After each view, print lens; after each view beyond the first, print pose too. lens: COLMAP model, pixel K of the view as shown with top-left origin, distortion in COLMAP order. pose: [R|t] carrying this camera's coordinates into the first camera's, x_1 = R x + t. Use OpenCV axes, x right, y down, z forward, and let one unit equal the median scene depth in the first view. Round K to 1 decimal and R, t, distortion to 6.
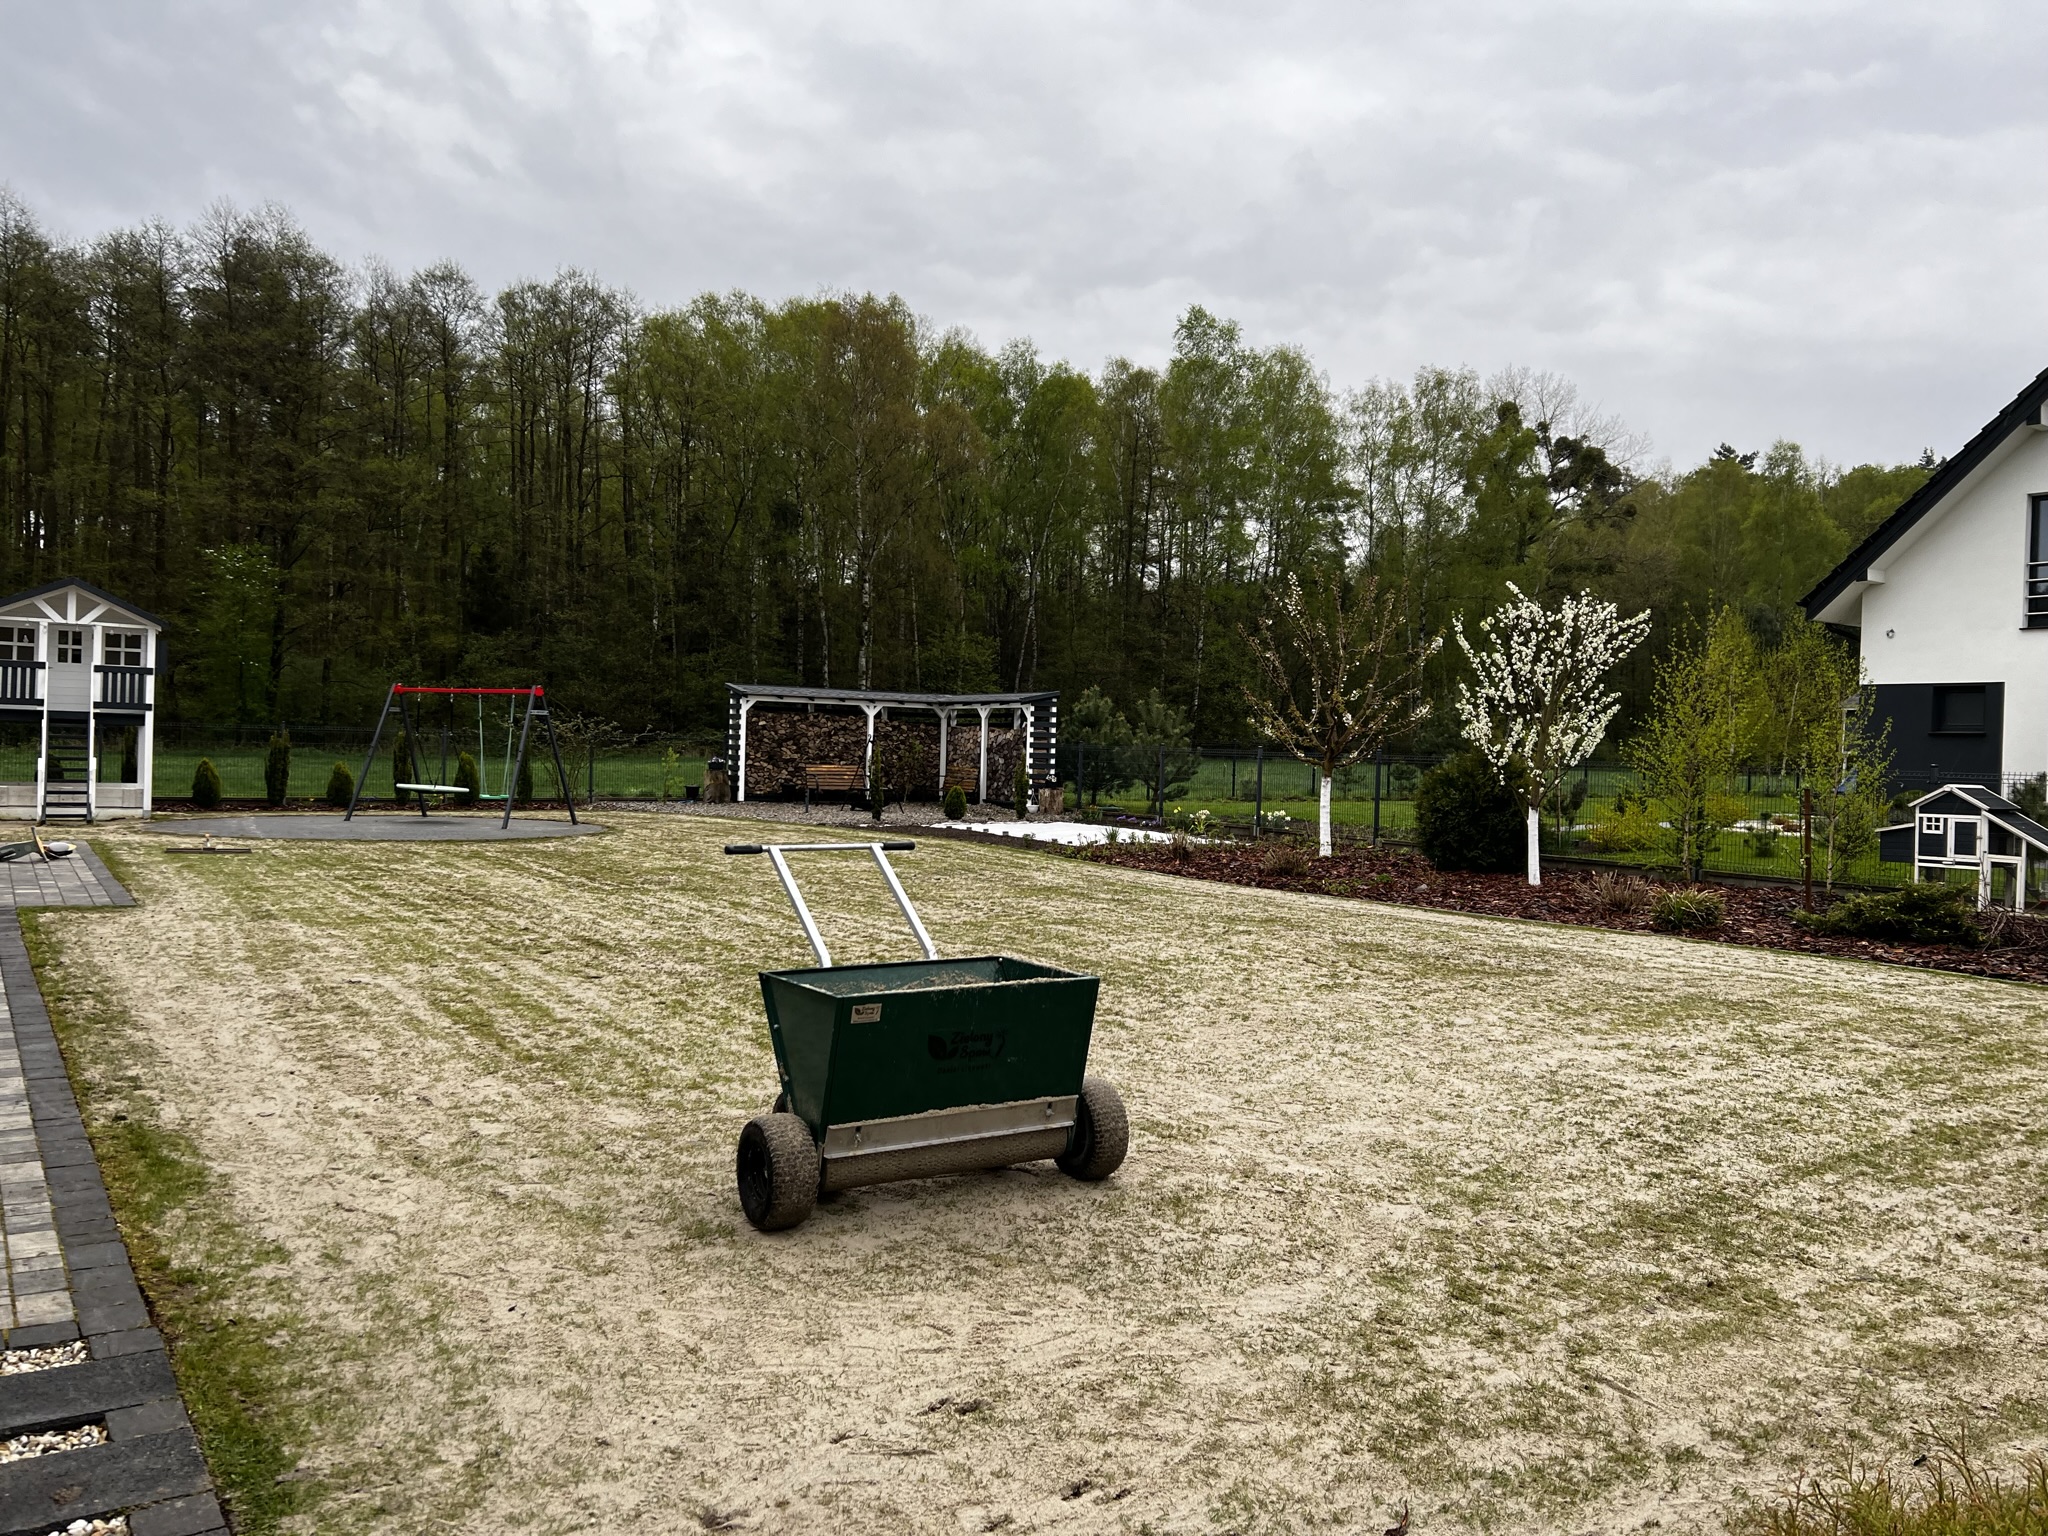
lens RADIAL K [[1548.8, 0, 1024.8], [0, 1548.8, 788.4], [0, 0, 1]] dist [0.063881, -0.065078]
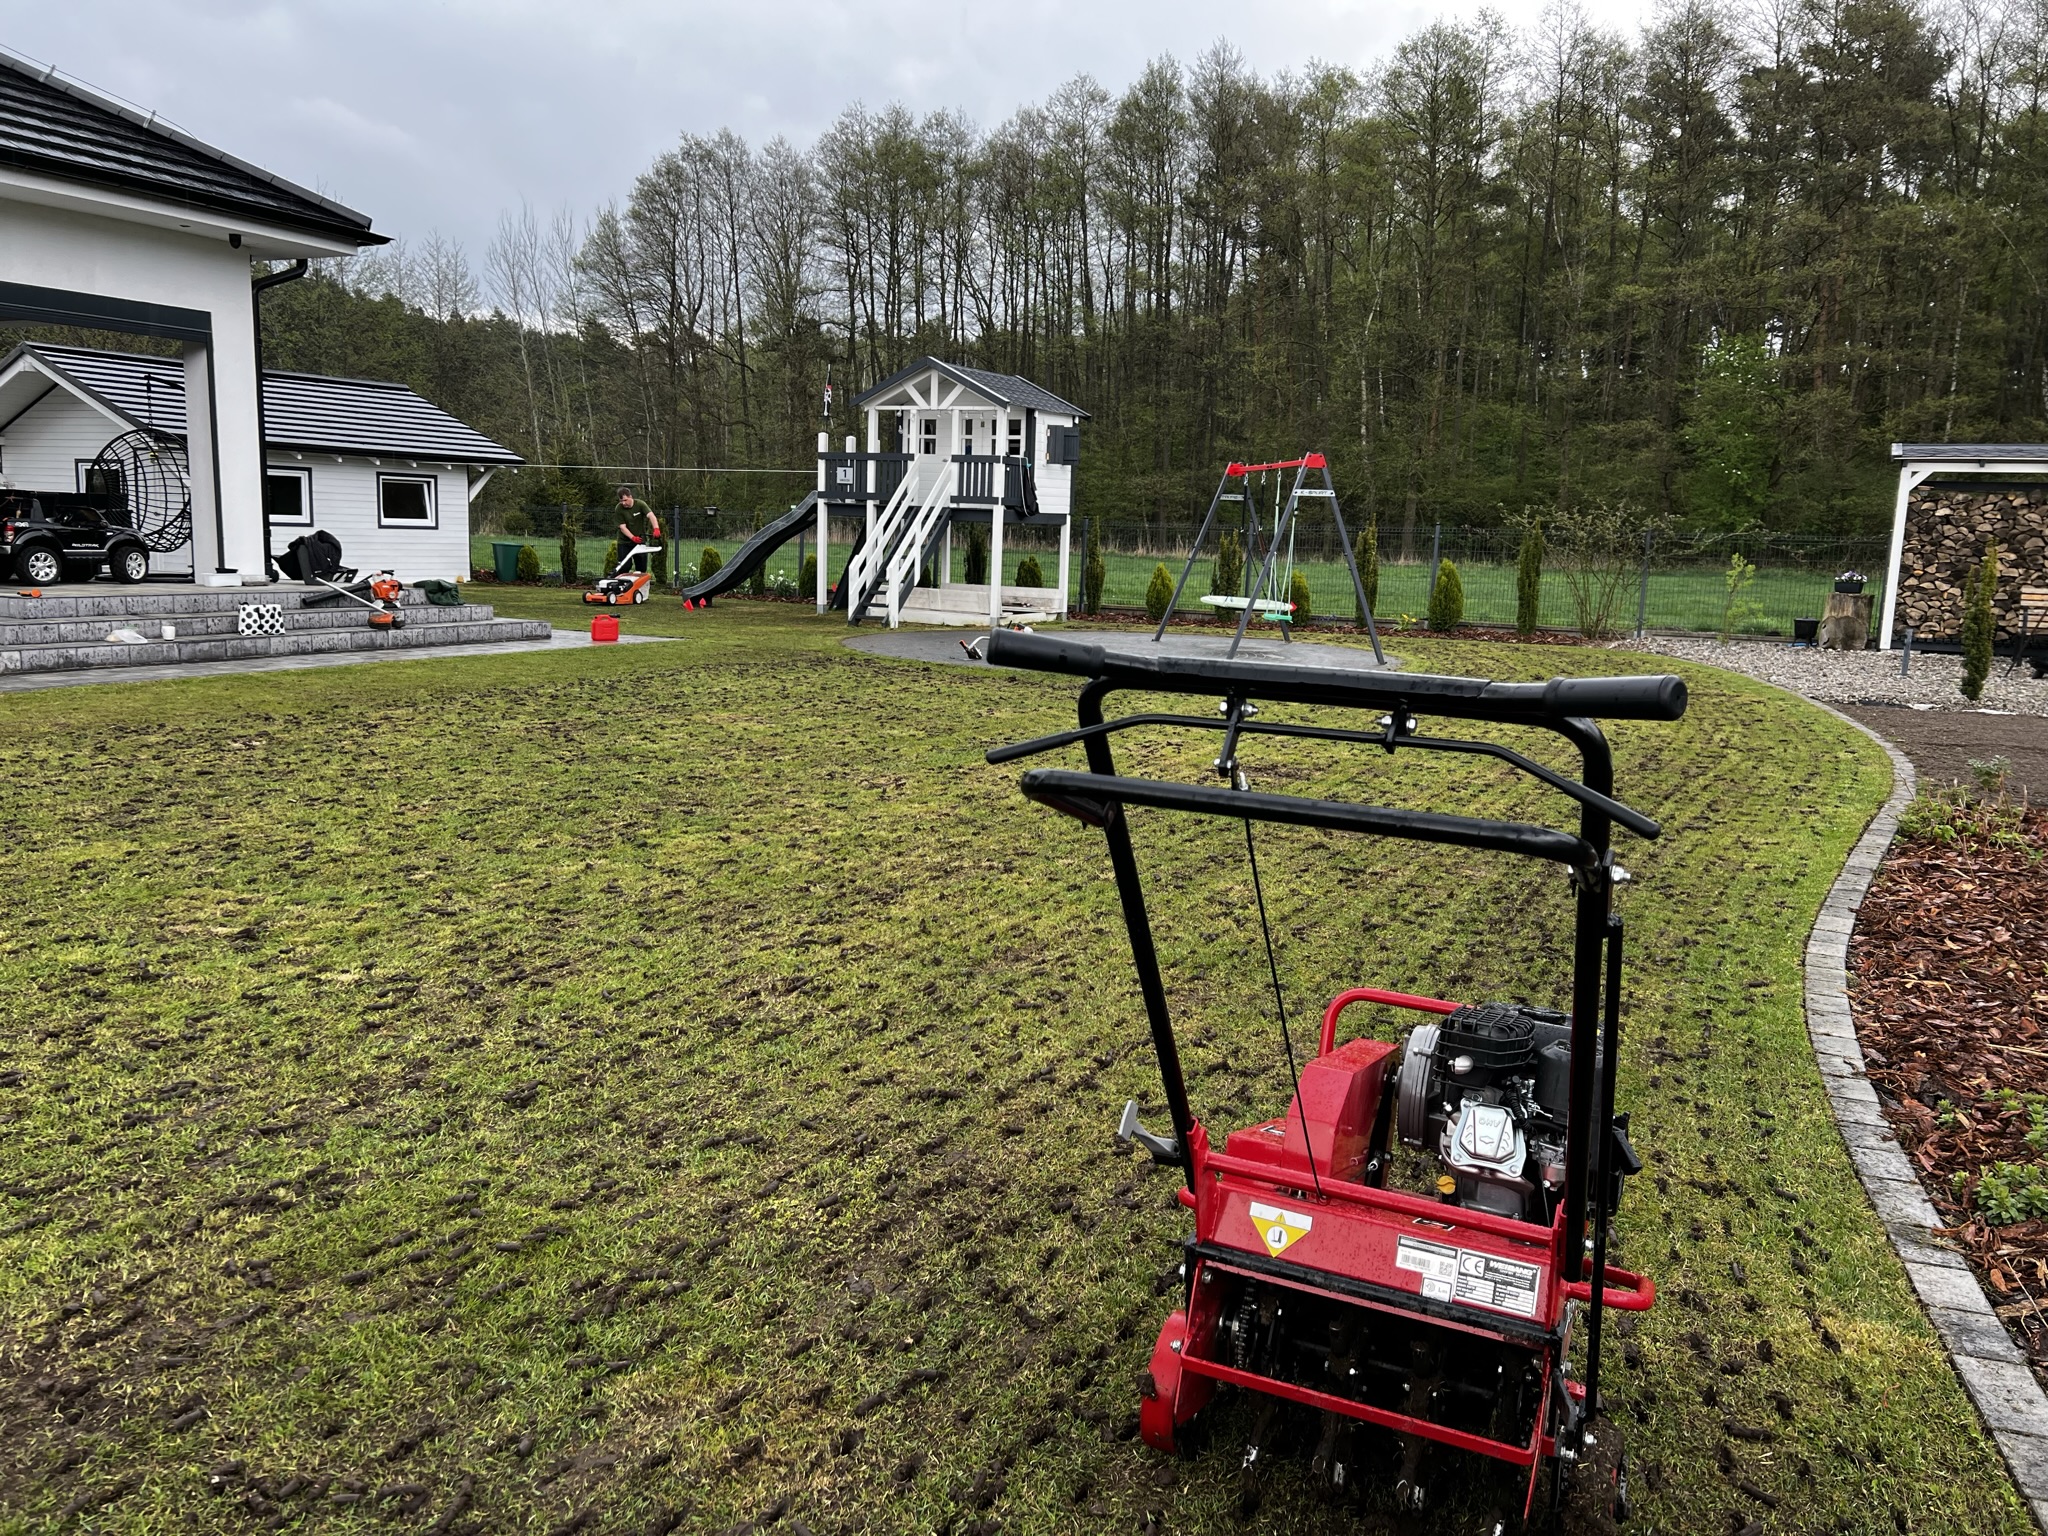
lens RADIAL K [[1548.8, 0, 1012.6], [0, 1548.8, 786.4], [0, 0, 1]] dist [0.063881, -0.065078]
pose [[0.497106, 0.131368, -0.857688, 0.163235], [-0.039186, 0.990863, 0.129054, -0.003471], [0.866805, -0.030544, 0.497711, 0.405823]]
